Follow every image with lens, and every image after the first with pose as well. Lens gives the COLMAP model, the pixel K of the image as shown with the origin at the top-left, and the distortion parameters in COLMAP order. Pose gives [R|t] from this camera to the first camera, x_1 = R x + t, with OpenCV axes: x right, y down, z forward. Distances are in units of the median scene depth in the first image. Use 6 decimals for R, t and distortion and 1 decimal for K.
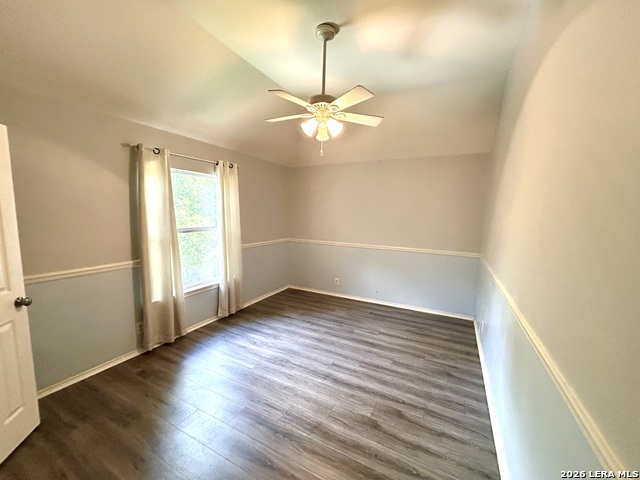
lens RADIAL K [[257.9, 0, 319.3], [0, 257.9, 240.7], [0, 0, 1]] dist [-0.000299, -0.000539]
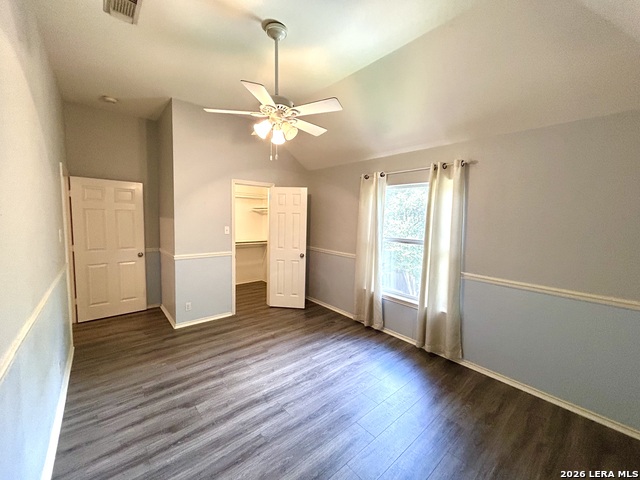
lens RADIAL K [[257.9, 0, 319.3], [0, 257.9, 240.7], [0, 0, 1]] dist [-0.000299, -0.000539]
pose [[-0.375096, 0.057408, -0.925207, 0.747976], [-0.135326, 0.983997, 0.115920, -0.148460], [0.917055, 0.168685, -0.361325, 1.361221]]
